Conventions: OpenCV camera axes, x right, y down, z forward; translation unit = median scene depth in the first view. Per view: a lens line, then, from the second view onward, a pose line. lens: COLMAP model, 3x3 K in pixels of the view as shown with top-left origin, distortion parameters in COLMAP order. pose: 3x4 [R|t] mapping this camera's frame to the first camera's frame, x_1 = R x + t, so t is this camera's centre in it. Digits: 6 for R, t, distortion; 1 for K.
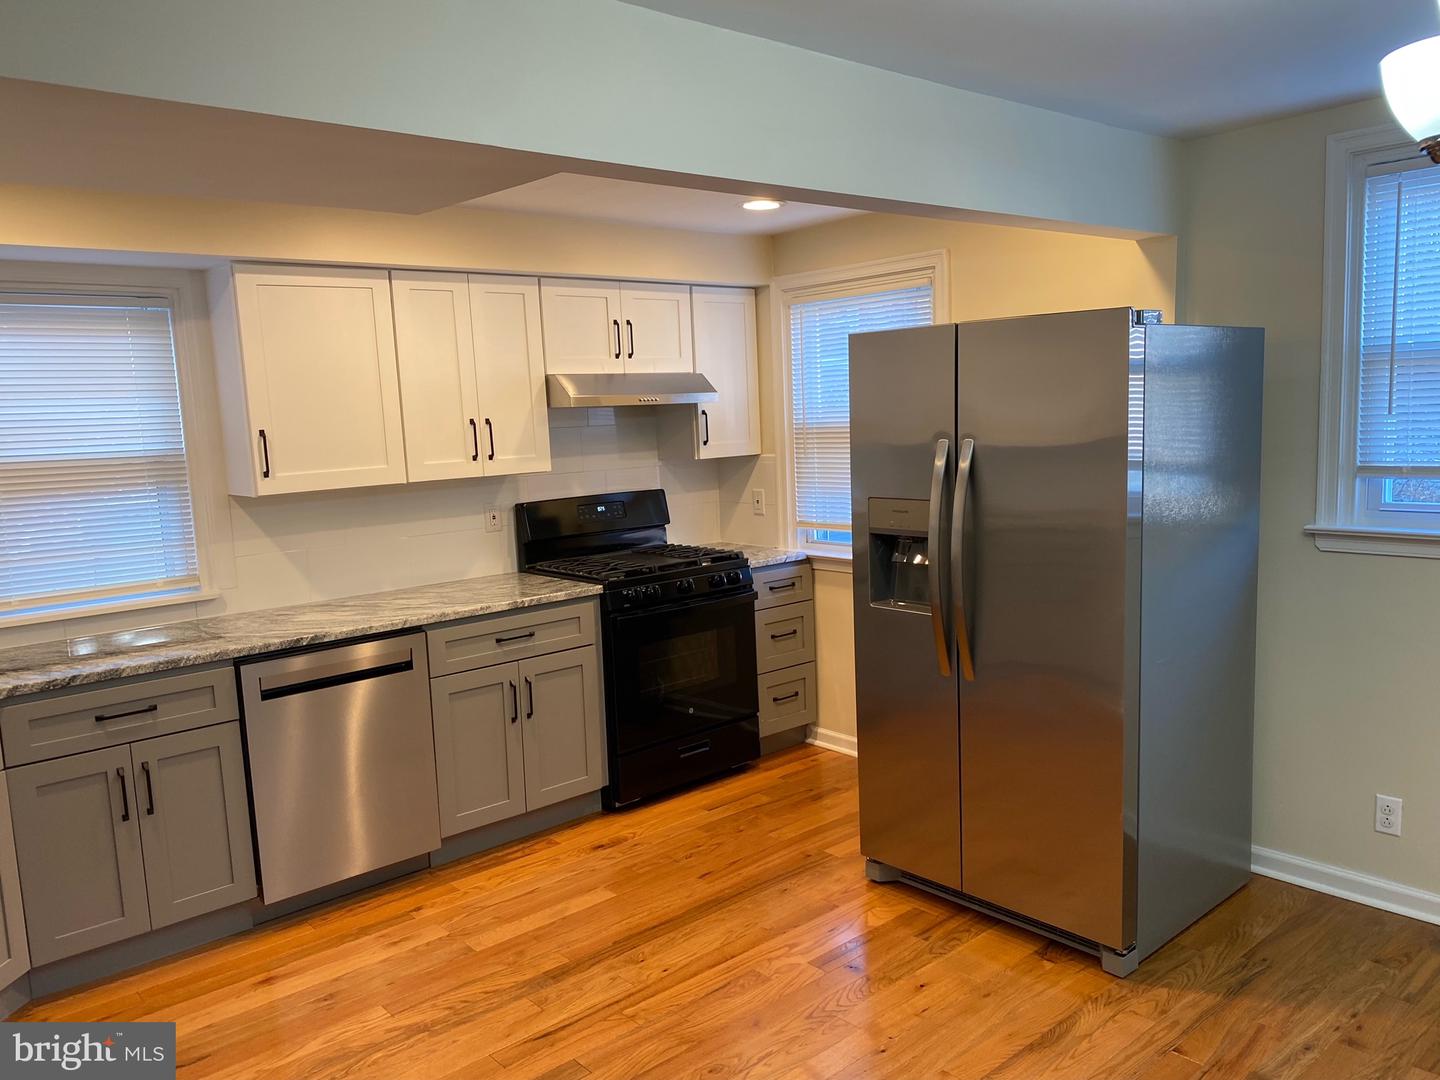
lens RADIAL K [[1097.3, 0, 730.2], [0, 1097.3, 547.0], [0, 0, 1]] dist [0.038683, -0.046627]
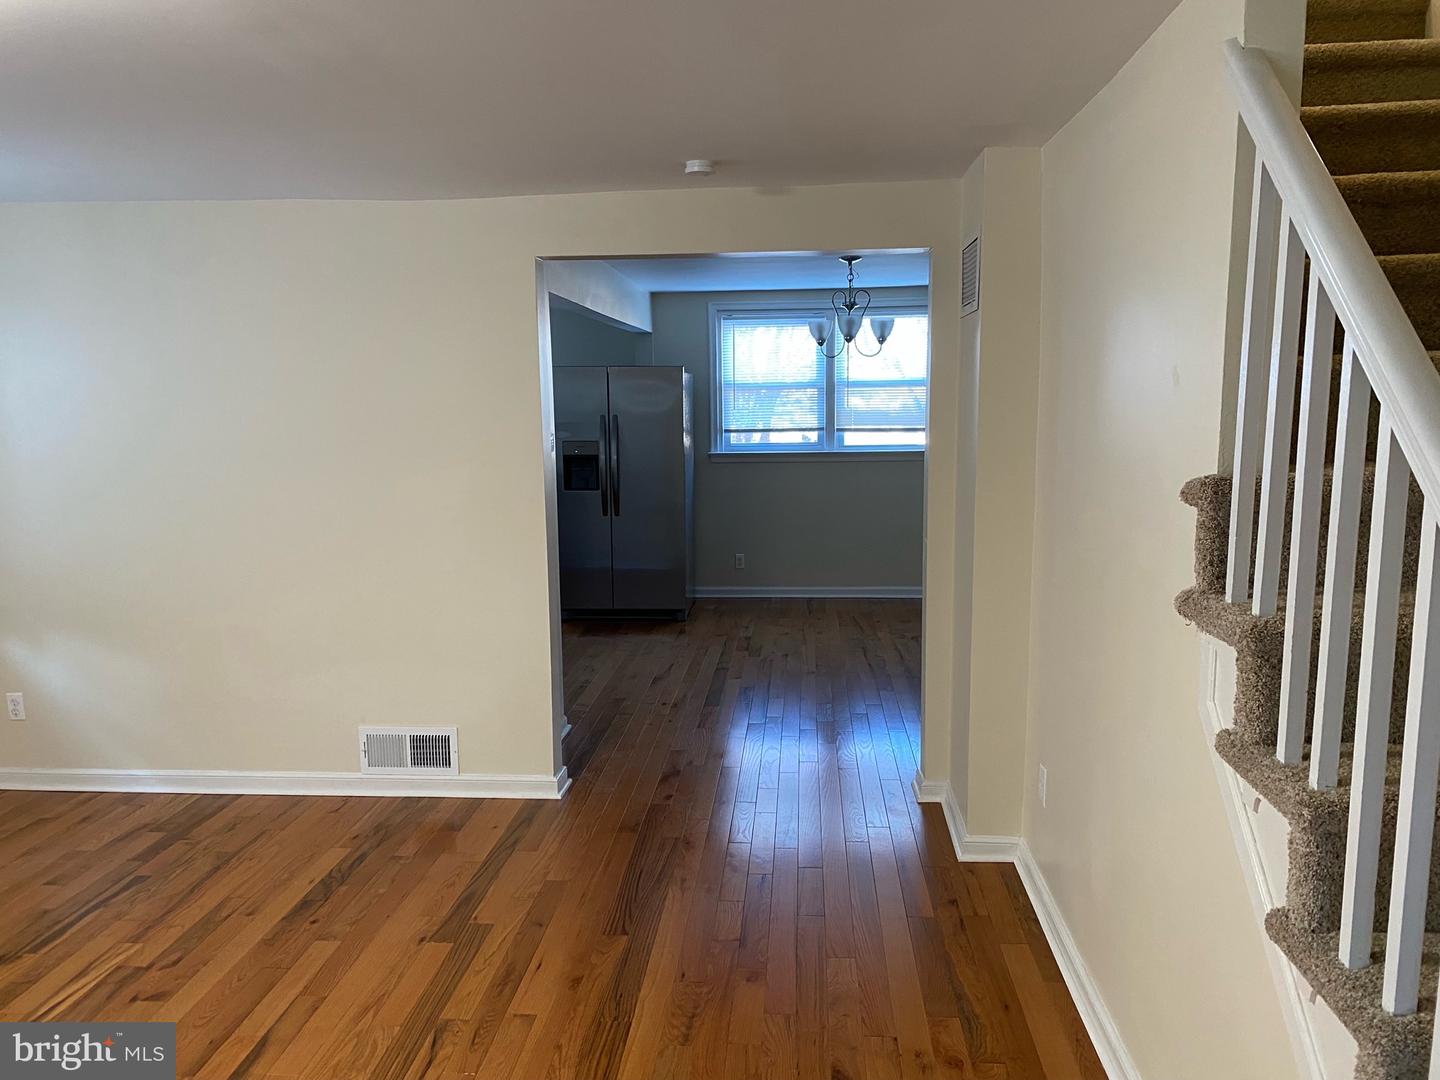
lens RADIAL K [[1097.3, 0, 723.7], [0, 1097.3, 552.4], [0, 0, 1]] dist [0.038683, -0.046627]
pose [[0.719042, -0.071655, 0.691263, -1.079977], [0.072944, 0.996958, 0.027468, 0.127864], [-0.691128, 0.030673, 0.722081, -0.750109]]
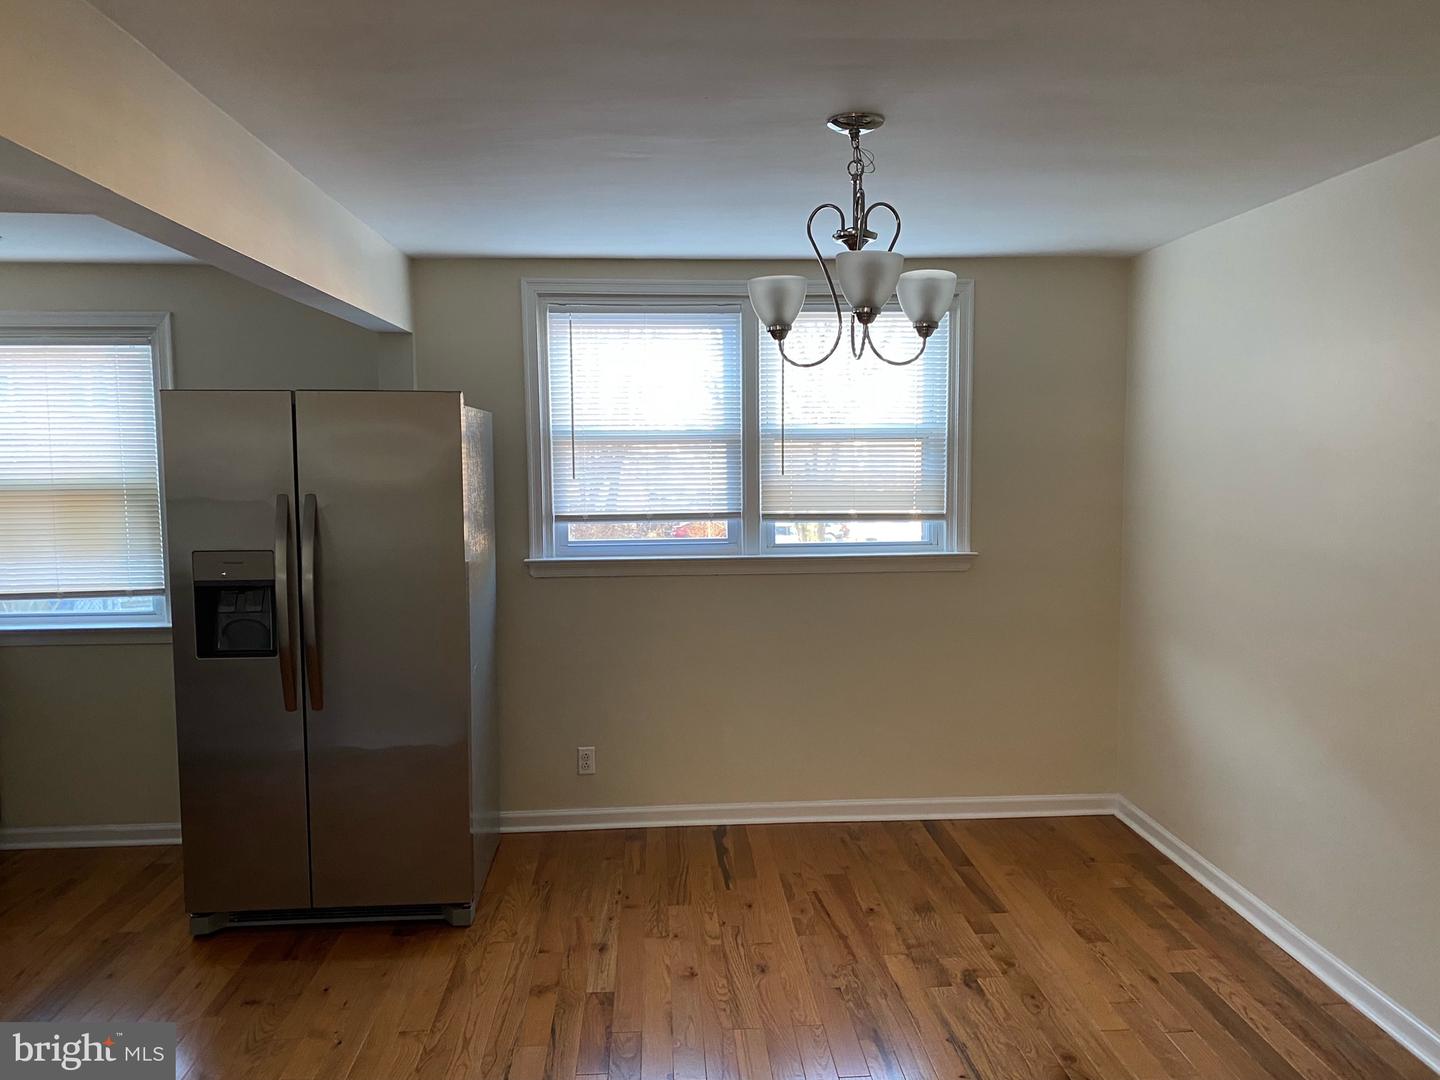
lens RADIAL K [[1097.3, 0, 721.0], [0, 1097.3, 543.4], [0, 0, 1]] dist [0.038683, -0.046627]
pose [[0.616475, -0.036437, 0.786531, -0.344236], [0.083389, 0.996332, -0.019203, 0.005849], [-0.782946, 0.077426, 0.617252, -0.019850]]
